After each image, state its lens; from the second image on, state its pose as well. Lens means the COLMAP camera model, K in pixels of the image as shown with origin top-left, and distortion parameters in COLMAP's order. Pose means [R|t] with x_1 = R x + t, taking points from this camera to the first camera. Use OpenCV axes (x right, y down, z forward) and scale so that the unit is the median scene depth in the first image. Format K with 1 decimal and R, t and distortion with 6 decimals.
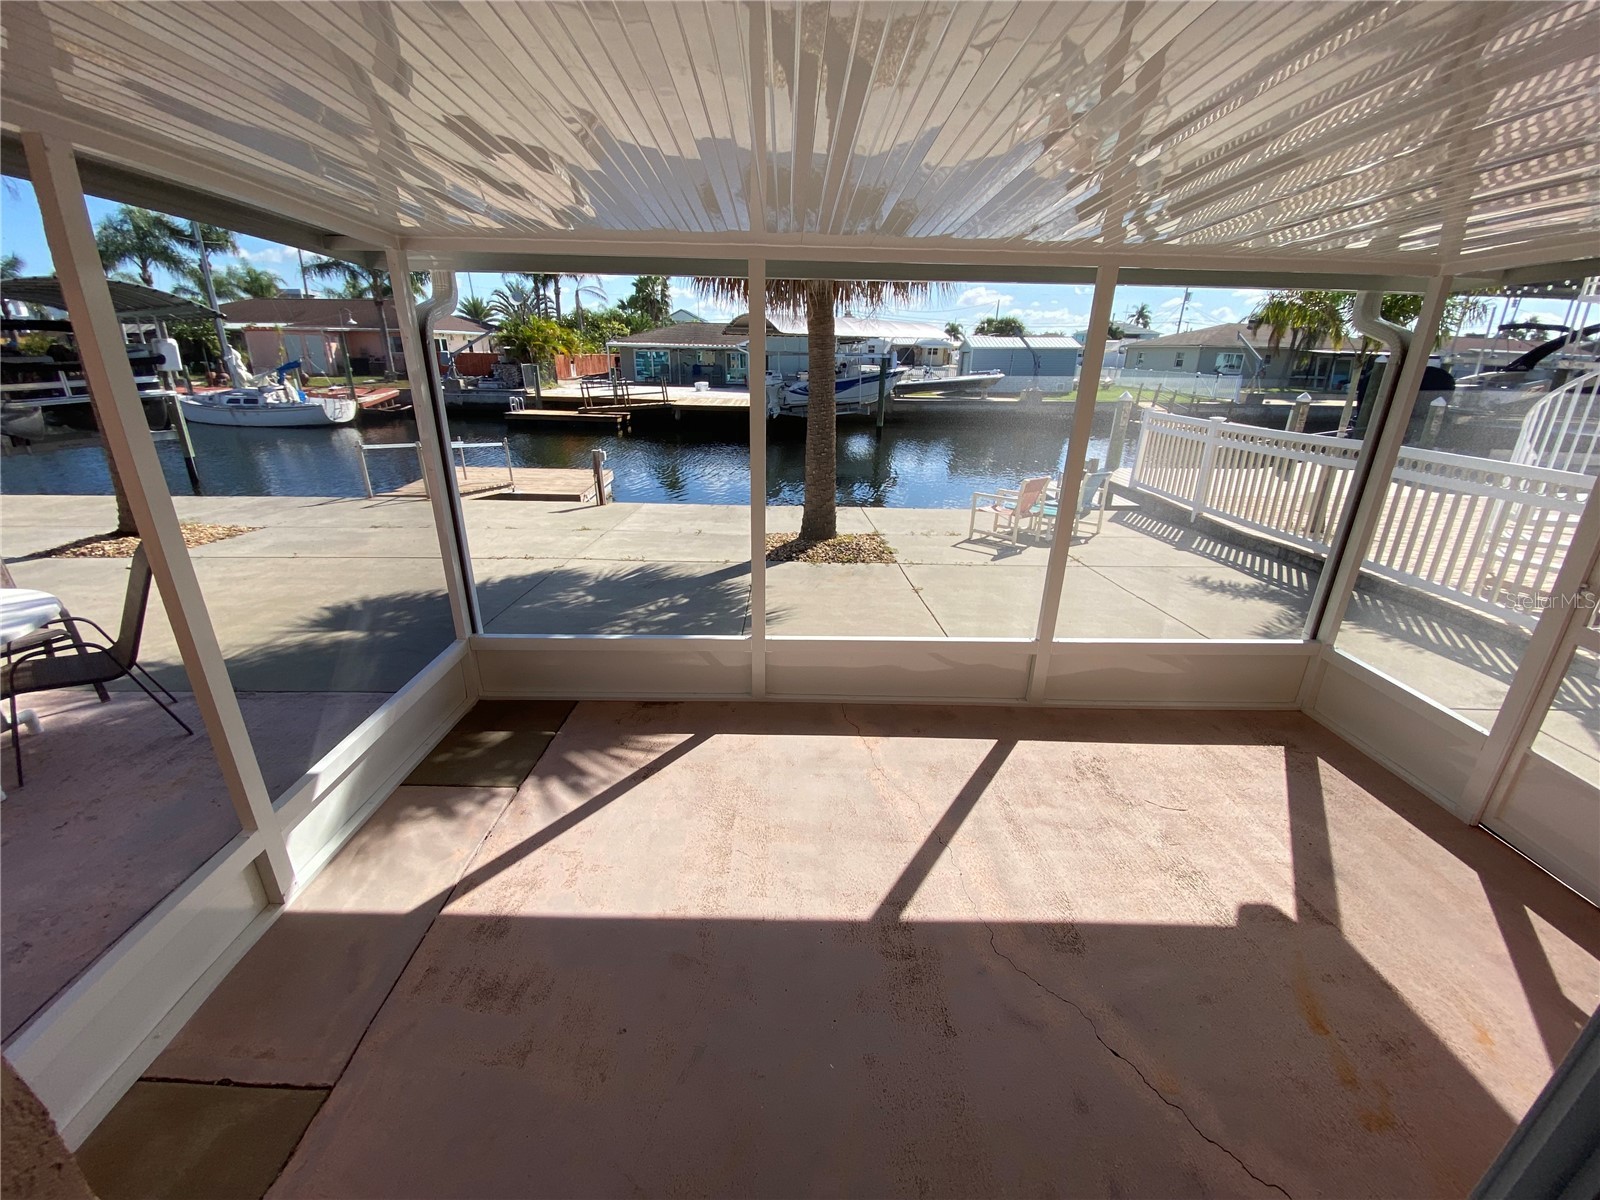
lens RADIAL K [[655.9, 0, 800.0], [0, 655.9, 600.0], [0, 0, 1]] dist [0.007415, 0.000044]
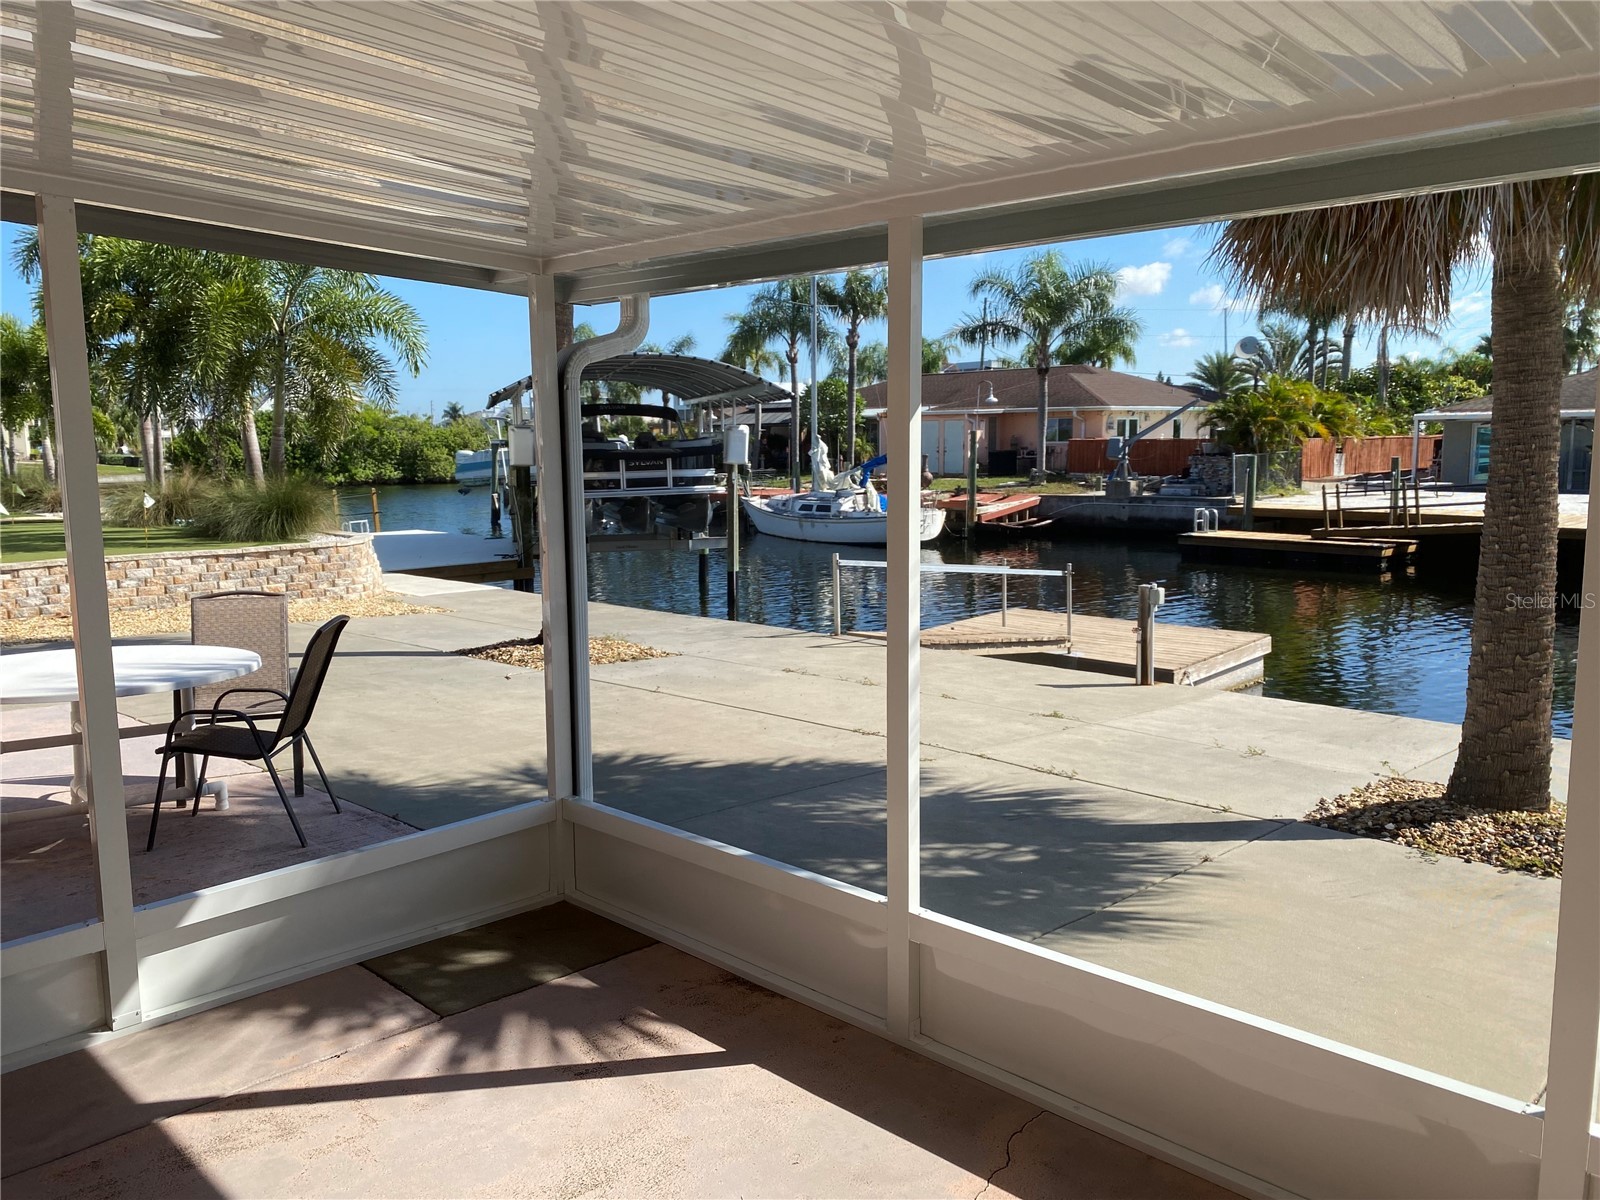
lens RADIAL K [[1213.7, 0, 800.0], [0, 1213.7, 600.0], [0, 0, 1]] dist [0.001934, -0.000387]
pose [[0.714550, 0.061684, -0.696860, 0.296647], [-0.219125, 0.965715, -0.139205, -0.017990], [0.664382, 0.252168, 0.703568, 0.145438]]
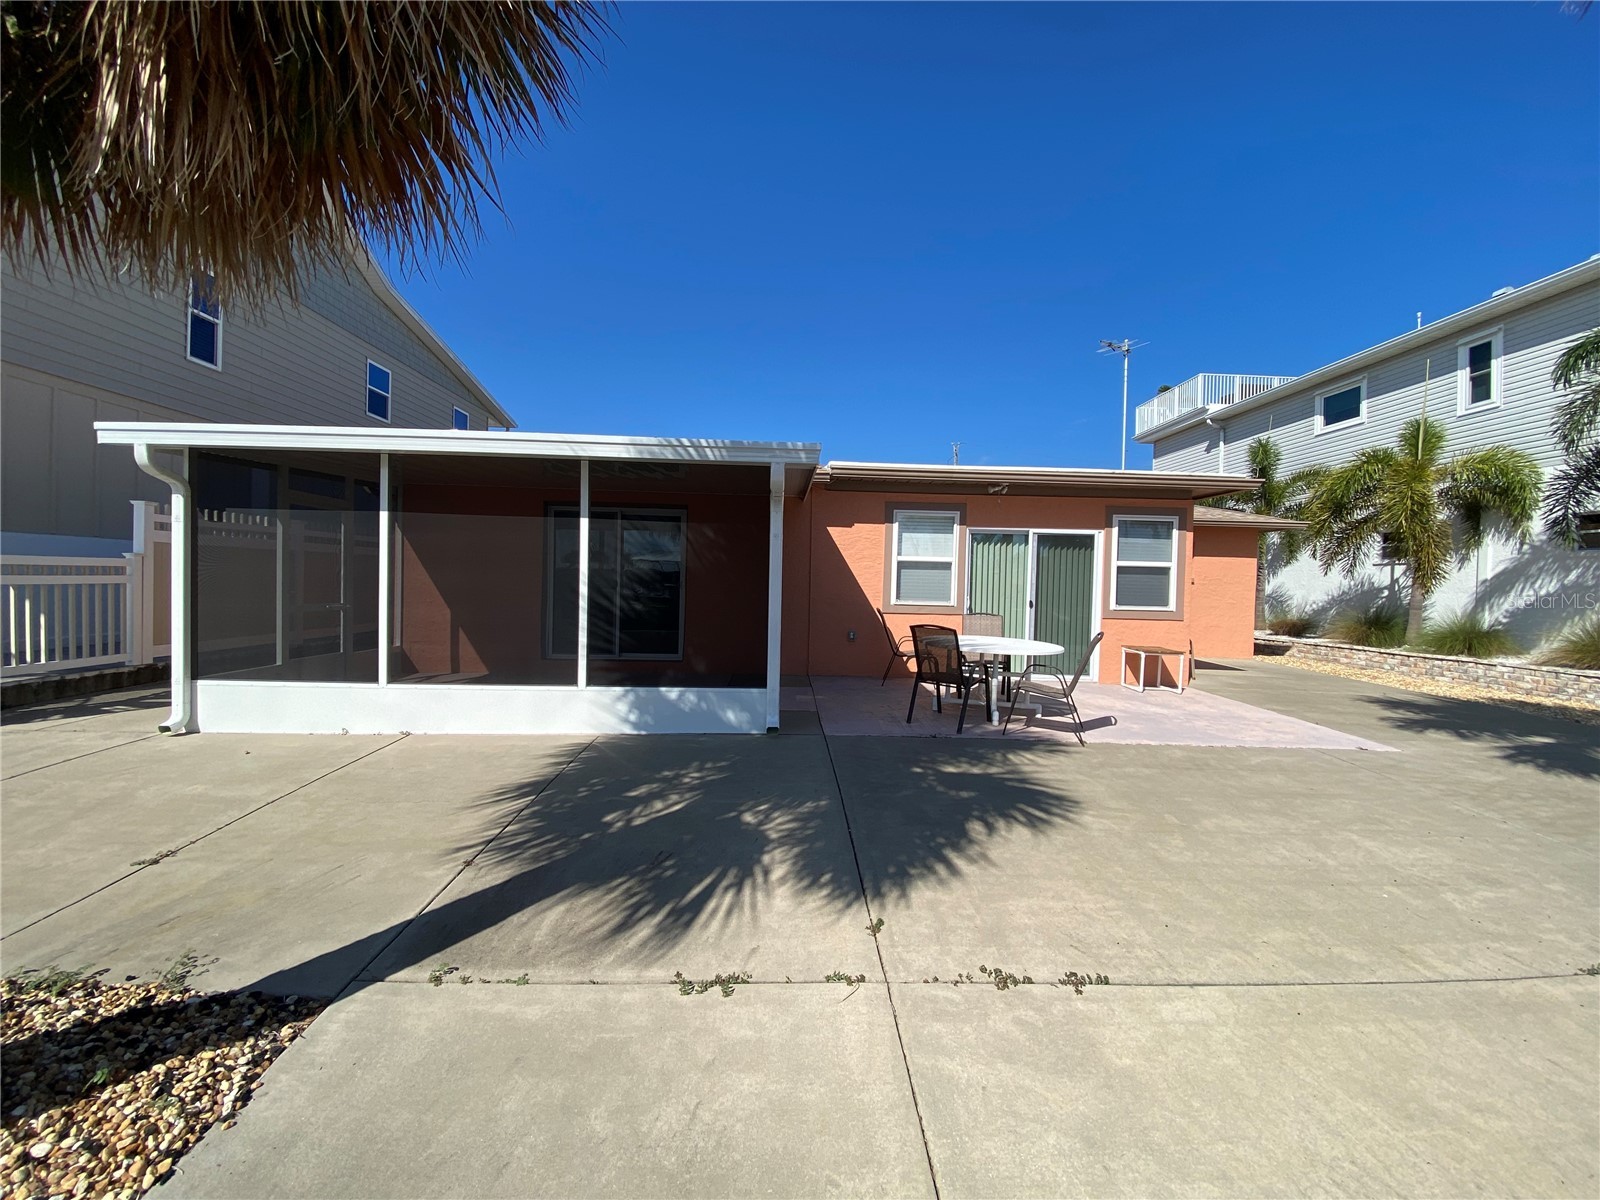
lens RADIAL K [[647.7, 0, 800.0], [0, 647.7, 600.0], [0, 0, 1]] dist [0.018294, -0.019424]
pose [[-0.998860, -0.045769, -0.013566, -0.307498], [-0.047516, 0.925852, 0.374888, -0.411093], [-0.004598, 0.375105, -0.926971, 1.337288]]
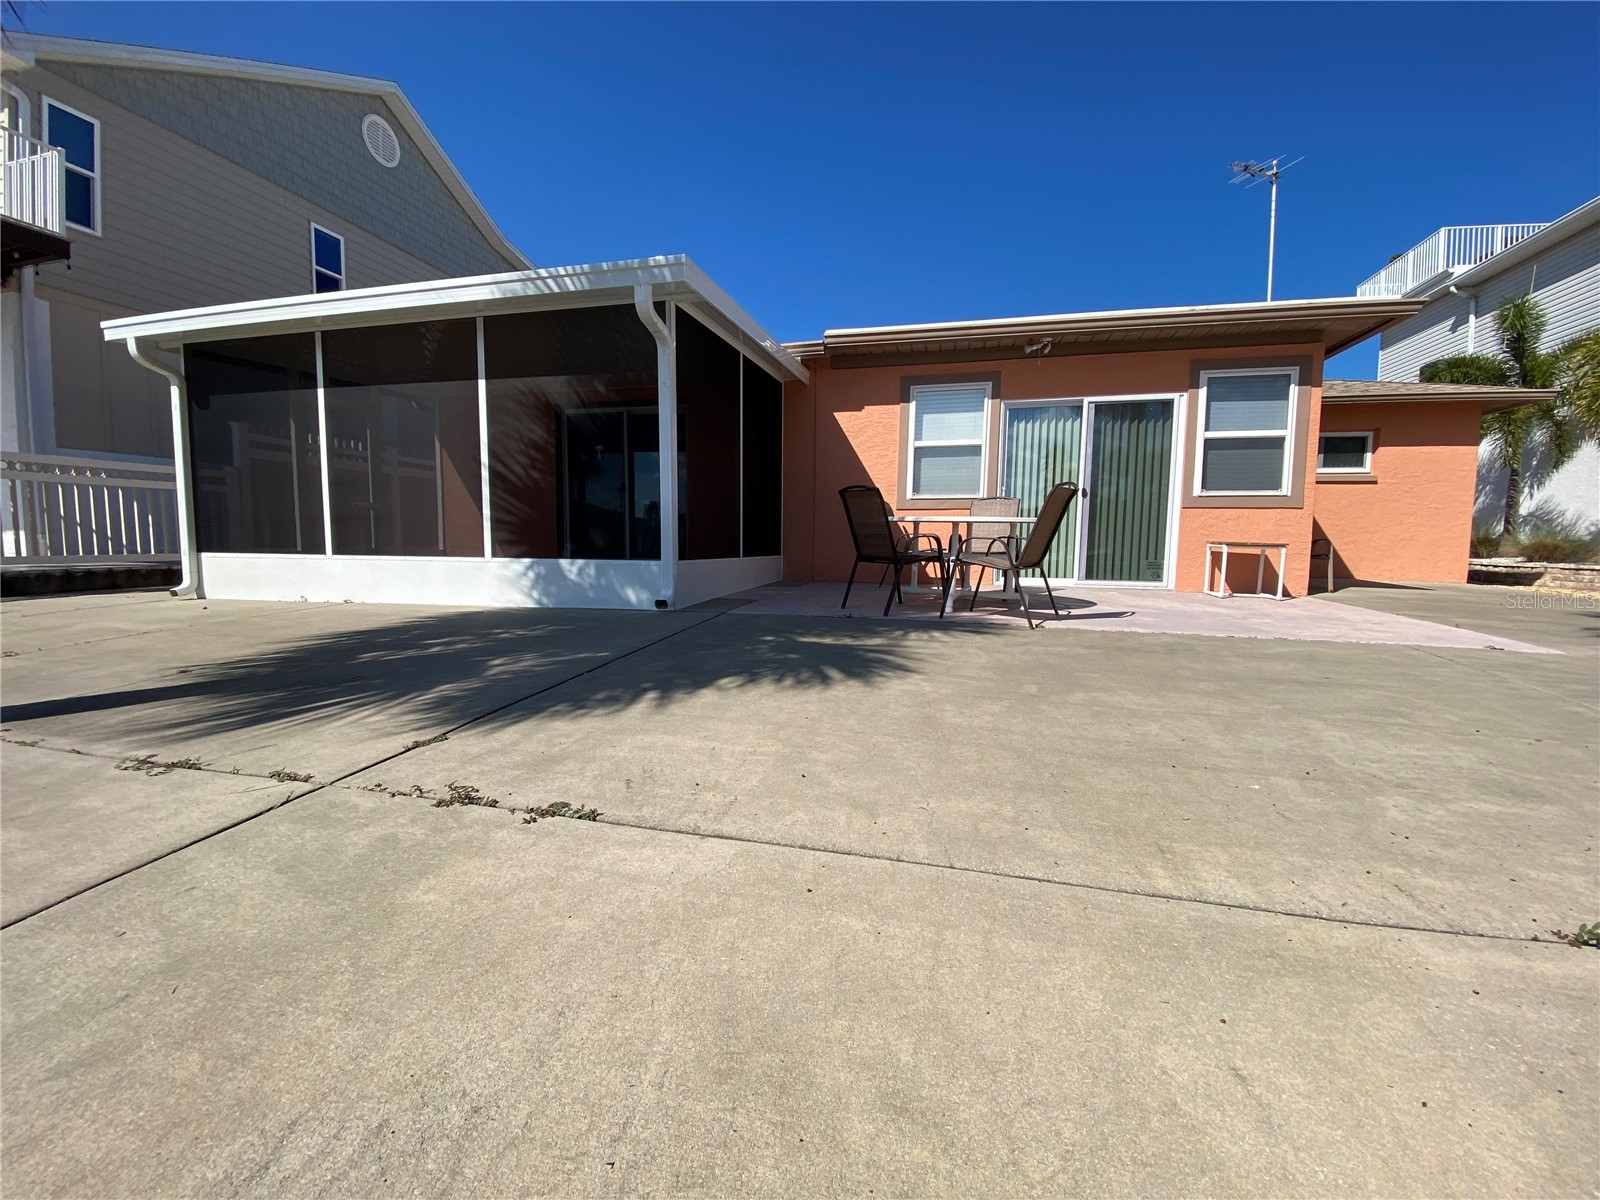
lens RADIAL K [[647.7, 0, 800.0], [0, 647.7, 600.0], [0, 0, 1]] dist [0.018294, -0.019424]
pose [[-0.965051, -0.055476, 0.256122, -0.638490], [0.061624, 0.901893, 0.427542, -0.252798], [-0.254713, 0.428383, -0.866954, 1.232617]]
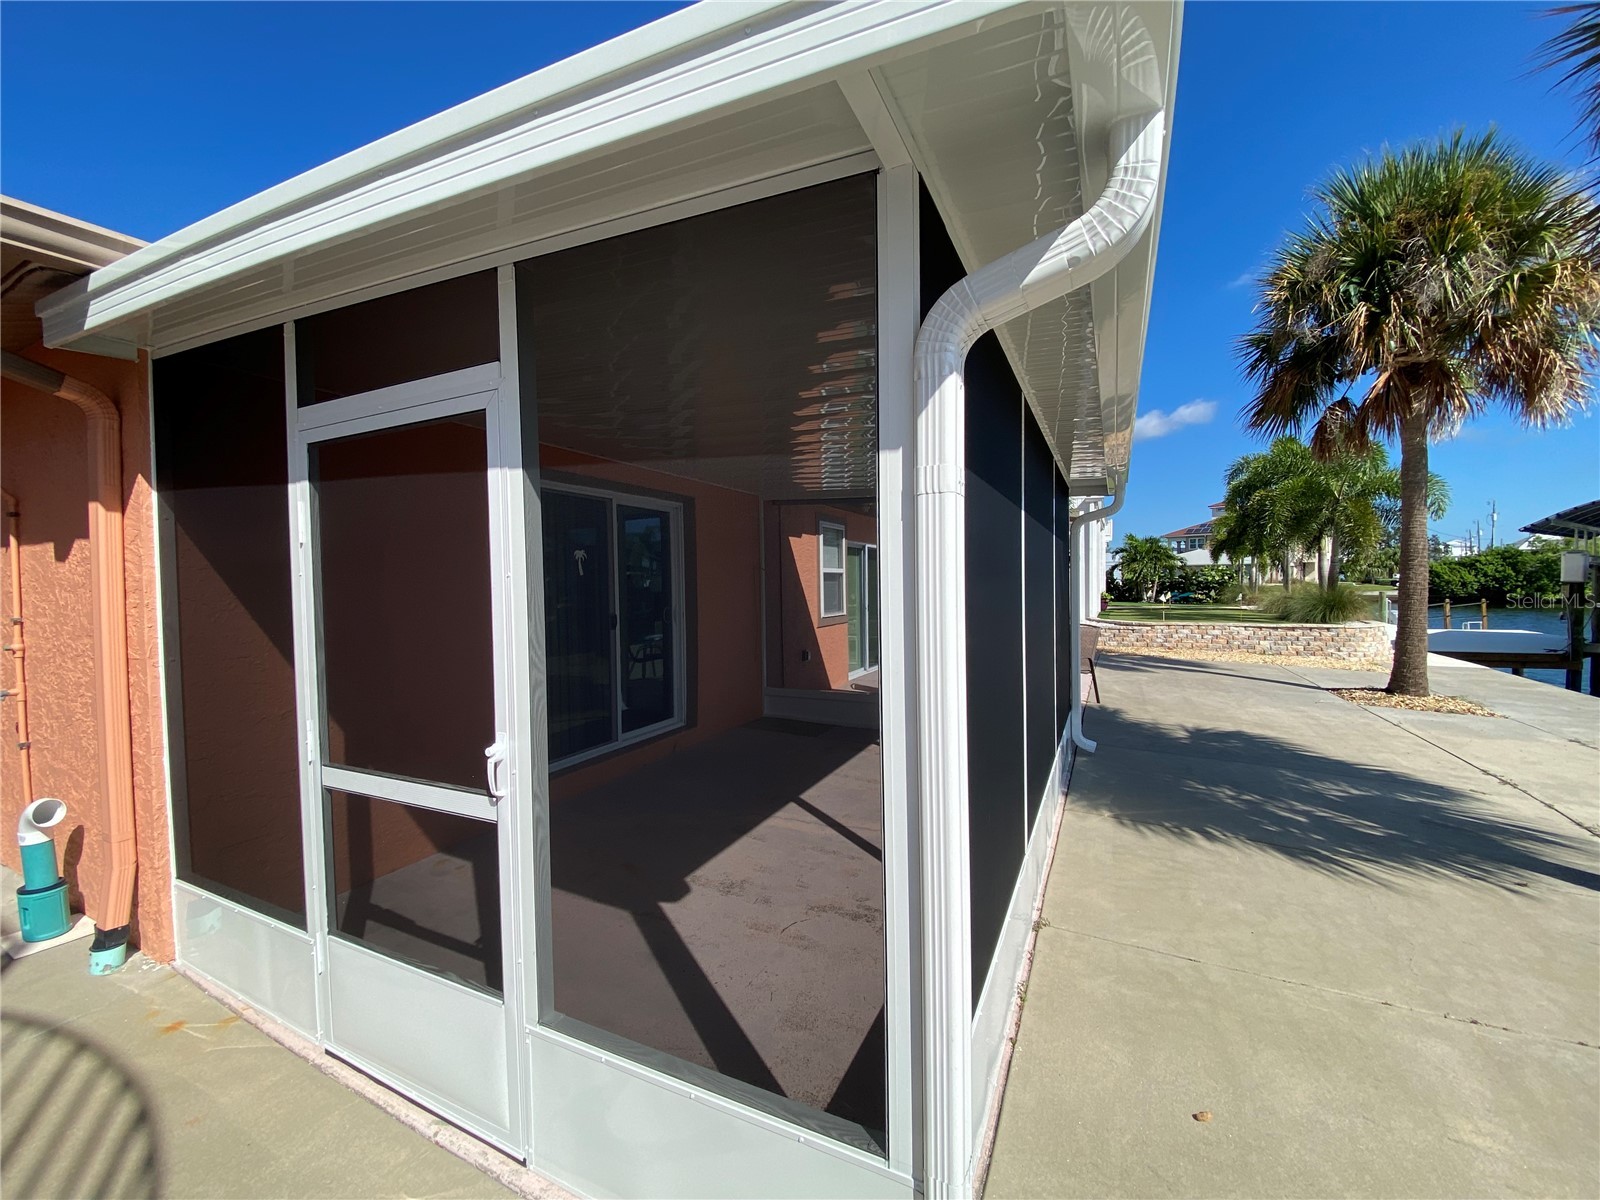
lens RADIAL K [[637.1, 0, 800.0], [0, 637.1, 600.0], [0, 0, 1]] dist [0.010546, -0.010839]
pose [[-0.458066, 0.008017, -0.888882, 0.655528], [-0.309535, 0.935938, 0.167953, -0.142840], [0.833285, 0.352074, -0.426240, 0.585696]]
